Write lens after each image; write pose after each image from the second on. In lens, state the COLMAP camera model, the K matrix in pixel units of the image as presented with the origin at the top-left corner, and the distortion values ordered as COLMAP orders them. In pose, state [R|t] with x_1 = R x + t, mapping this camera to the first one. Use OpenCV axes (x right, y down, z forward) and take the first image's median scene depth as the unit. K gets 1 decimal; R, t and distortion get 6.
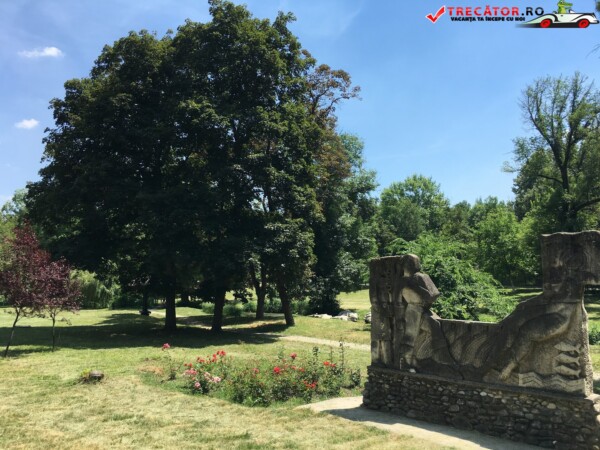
lens RADIAL K [[506.6, 0, 297.5], [0, 506.6, 225.1], [0, 0, 1]] dist [0.072042, -0.102920]
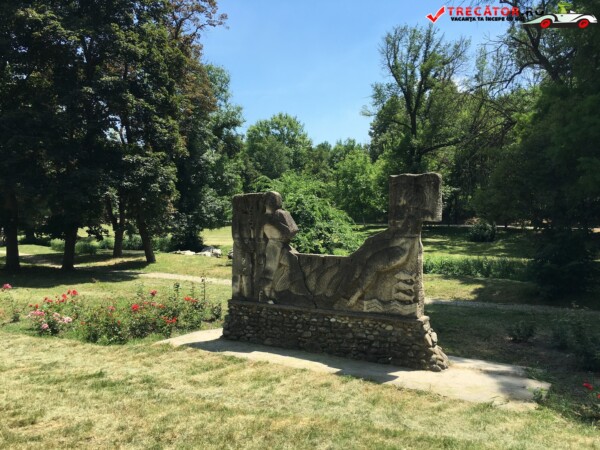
lens RADIAL K [[506.6, 0, 297.5], [0, 506.6, 225.1], [0, 0, 1]] dist [0.072042, -0.102920]
pose [[0.965227, 0.002959, 0.261396, 0.001834], [-0.035285, 0.992260, 0.119061, 0.000584], [-0.259020, -0.124145, 0.957860, 0.001940]]
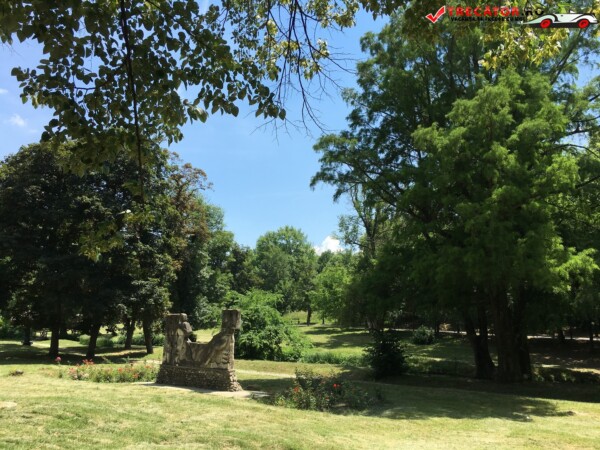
lens RADIAL K [[509.6, 0, 298.3], [0, 509.6, 221.9], [0, 0, 1]] dist [0.049336, -0.003342]
pose [[0.977506, 0.064419, 0.200827, 0.097438], [-0.049590, 0.995718, -0.078022, -0.080107], [-0.204993, 0.066309, 0.976515, -0.553363]]
